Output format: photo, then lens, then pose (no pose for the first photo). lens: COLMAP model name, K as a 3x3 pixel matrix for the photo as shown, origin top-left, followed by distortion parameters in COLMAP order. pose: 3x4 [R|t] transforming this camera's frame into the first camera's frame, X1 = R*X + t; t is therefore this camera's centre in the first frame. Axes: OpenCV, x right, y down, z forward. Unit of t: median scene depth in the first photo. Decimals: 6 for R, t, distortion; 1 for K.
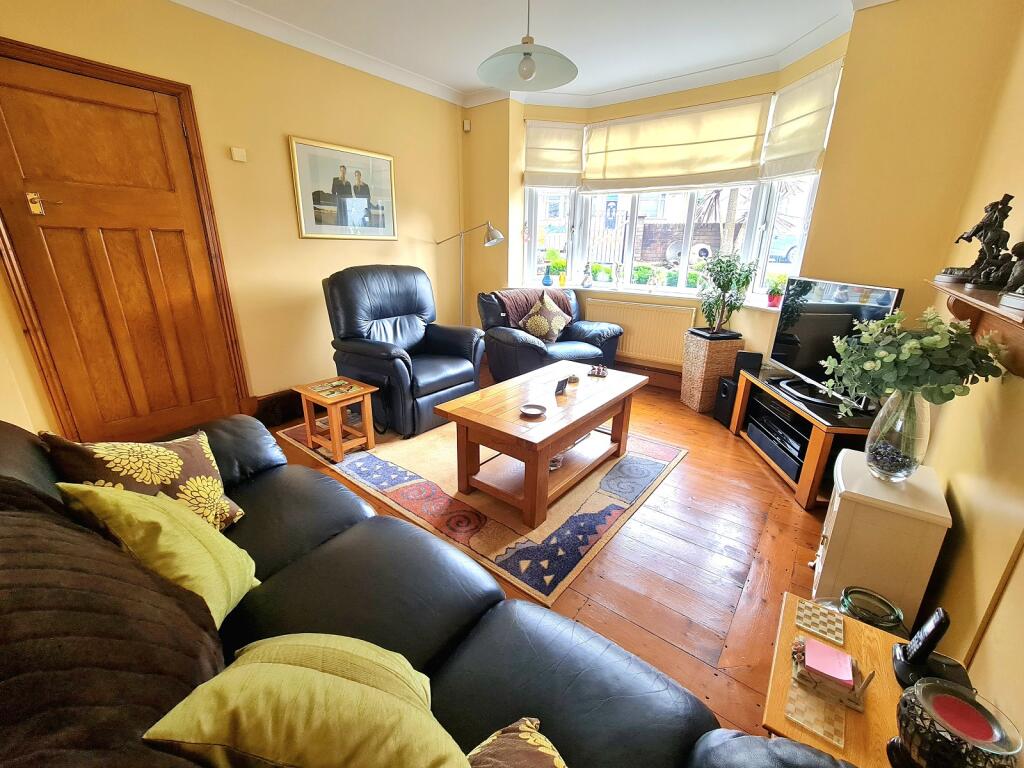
lens RADIAL K [[421.3, 0, 510.5], [0, 421.3, 380.6], [0, 0, 1]] dist [-0.013041, 0.006467]
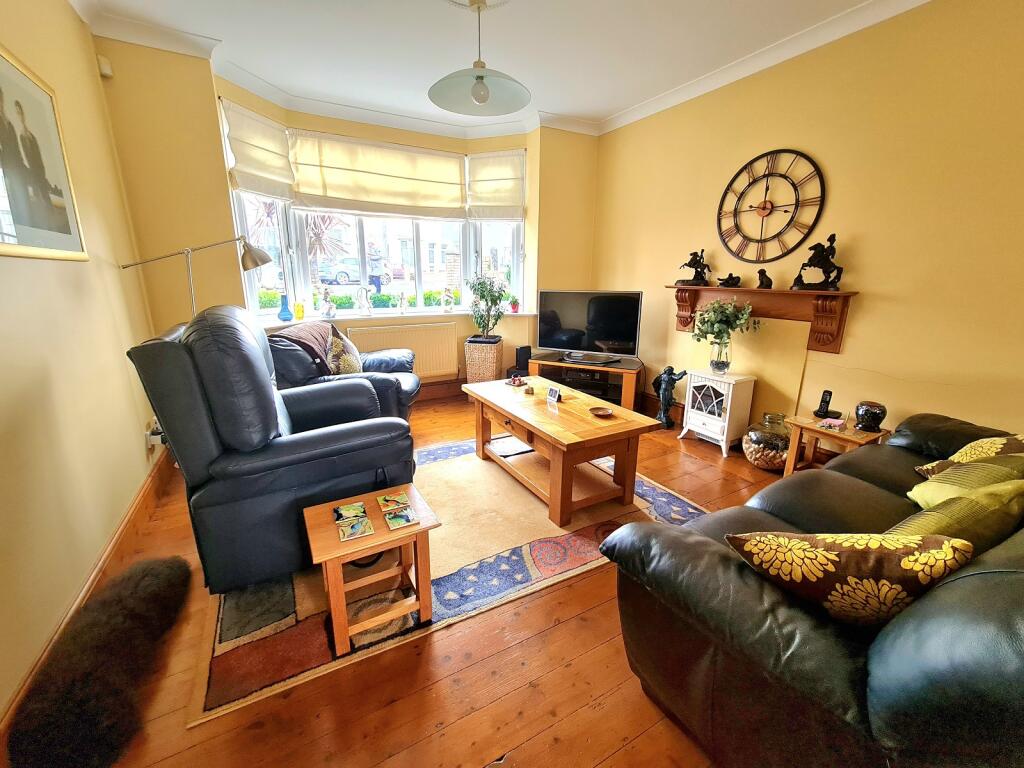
lens RADIAL K [[421.3, 0, 510.5], [0, 421.3, 380.6], [0, 0, 1]] dist [-0.013041, 0.006467]
pose [[0.381390, -0.237533, 0.893375, -0.662581], [0.281671, 0.950328, 0.132428, -0.146866], [-0.880456, 0.201131, 0.429352, 0.446648]]
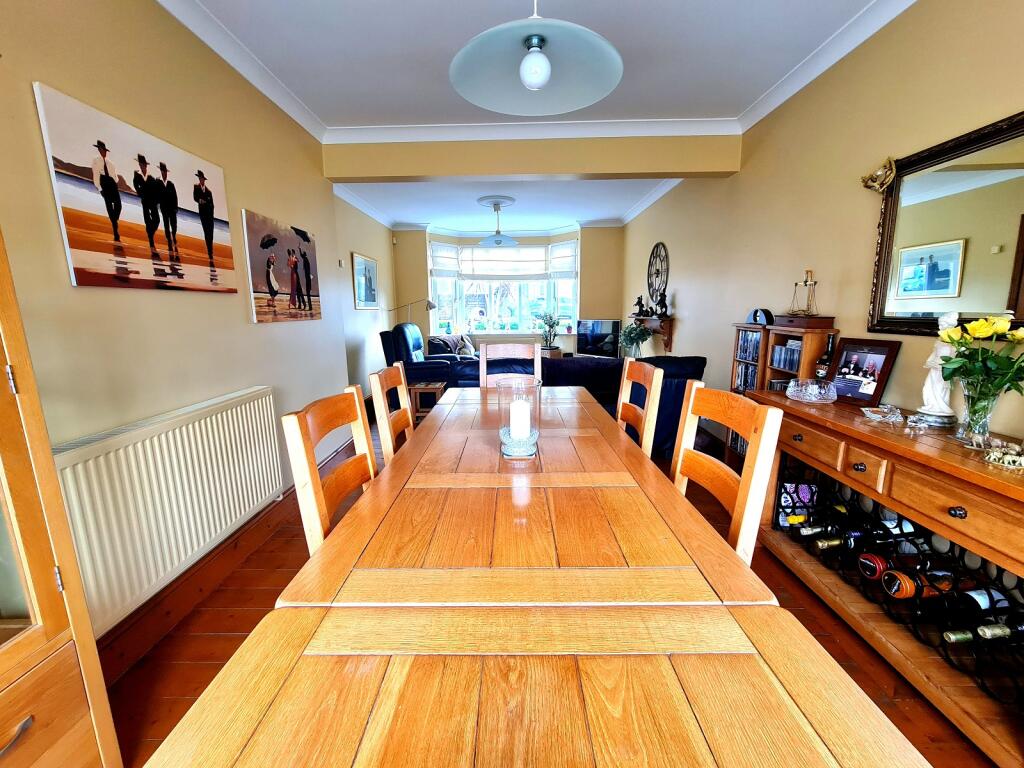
lens RADIAL K [[421.3, 0, 510.5], [0, 421.3, 380.6], [0, 0, 1]] dist [-0.013041, 0.006467]
pose [[0.792762, -0.122137, 0.597169, -1.019419], [0.206525, 0.975591, -0.074634, 0.178928], [-0.573477, 0.182497, 0.798636, -0.603252]]
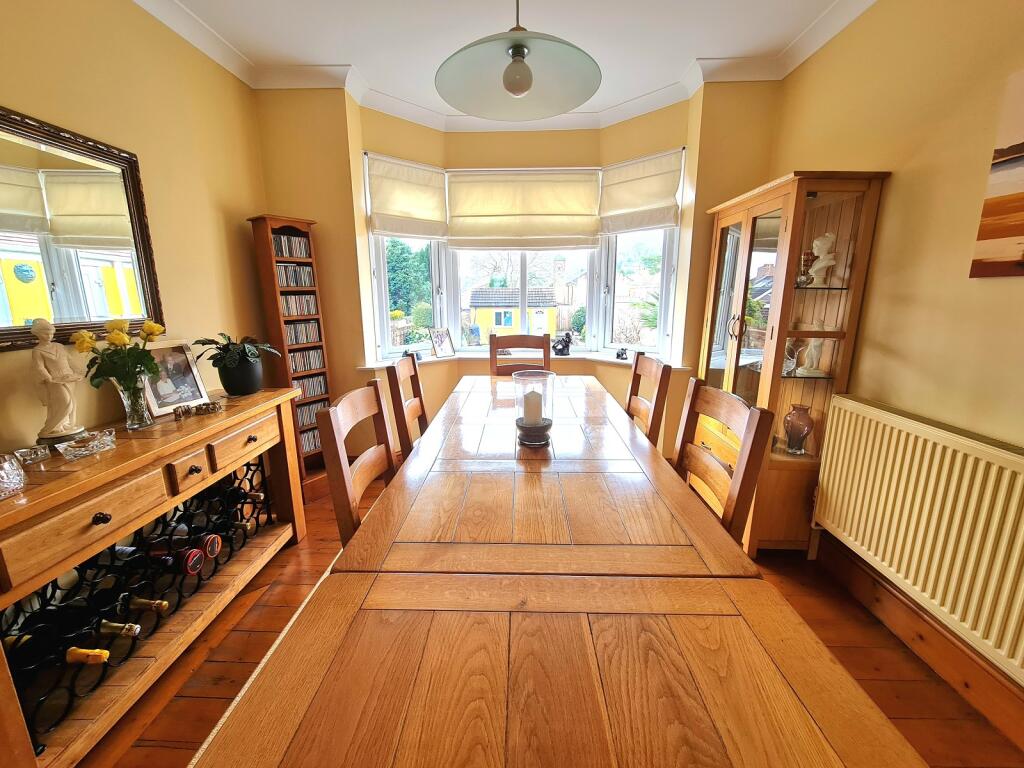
lens RADIAL K [[421.3, 0, 510.5], [0, 421.3, 380.6], [0, 0, 1]] dist [-0.013041, 0.006467]
pose [[-0.803185, 0.116319, -0.584264, -0.443715], [-0.188180, 0.880999, 0.434084, -0.048864], [0.565228, 0.458596, -0.685716, 0.065695]]
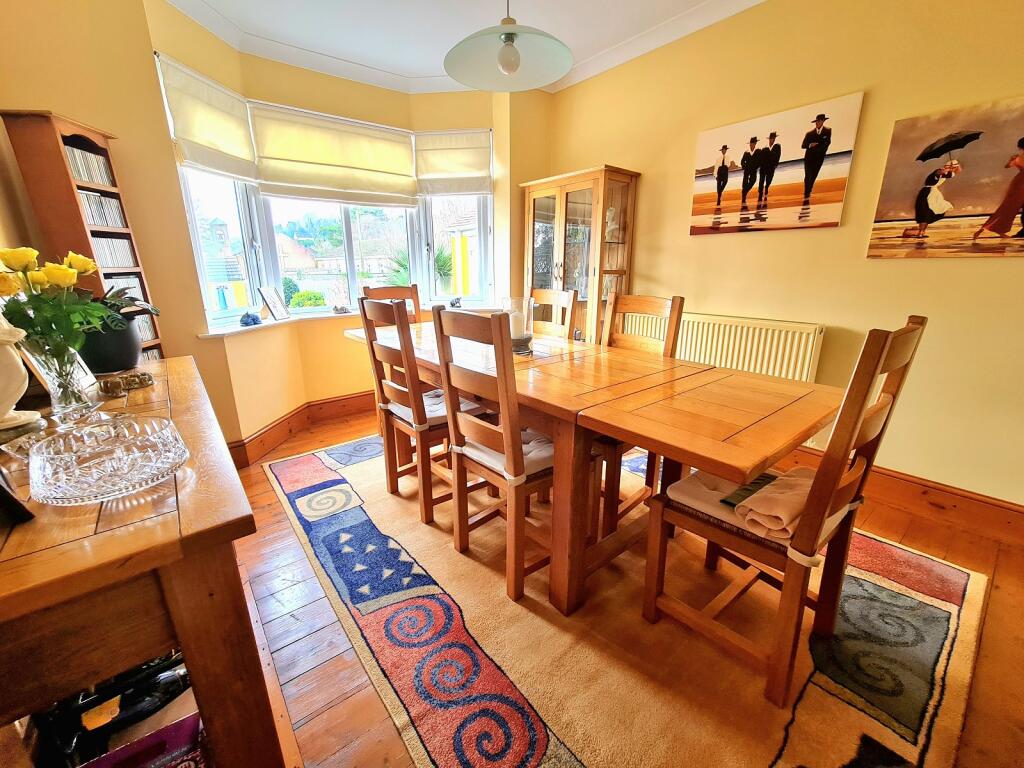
lens RADIAL K [[421.3, 0, 510.5], [0, 421.3, 380.6], [0, 0, 1]] dist [-0.013041, 0.006467]
pose [[-0.225935, 0.251104, -0.941223, -0.127875], [-0.299250, 0.901597, 0.312366, 0.067355], [0.927040, 0.352235, -0.128560, -0.140662]]
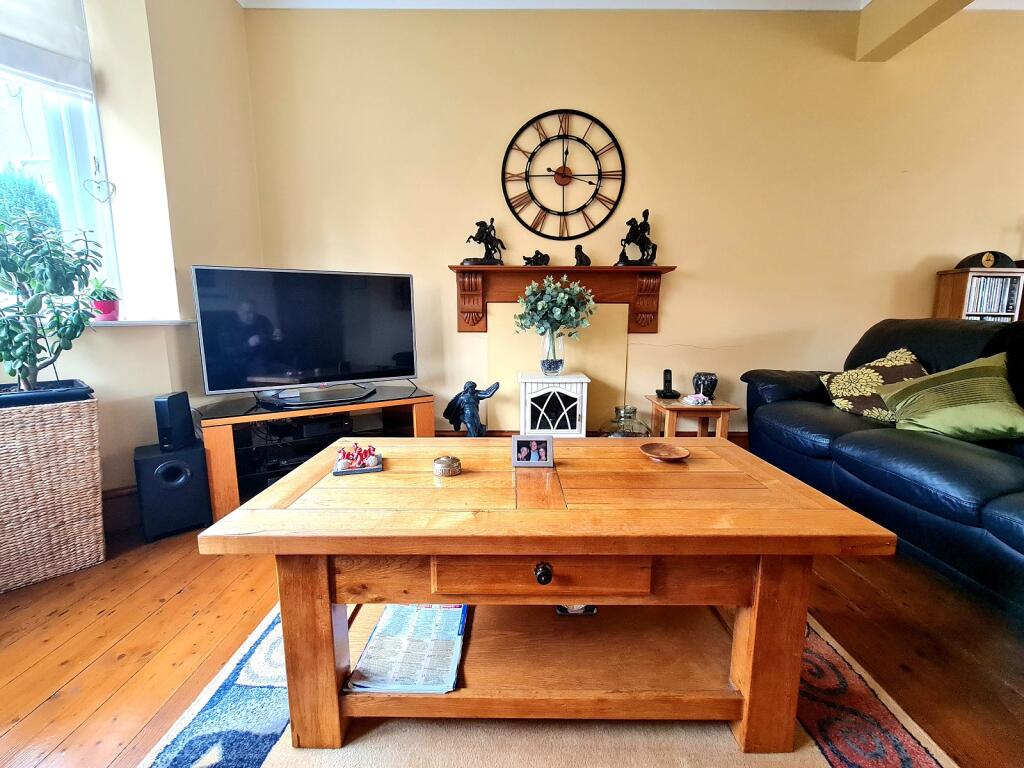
lens RADIAL K [[421.3, 0, 510.5], [0, 421.3, 380.6], [0, 0, 1]] dist [-0.013041, 0.006467]
pose [[-0.614141, -0.128428, 0.778677, -0.155296], [0.231543, 0.913928, 0.333352, -0.160757], [-0.754466, 0.385022, -0.531544, 0.899345]]
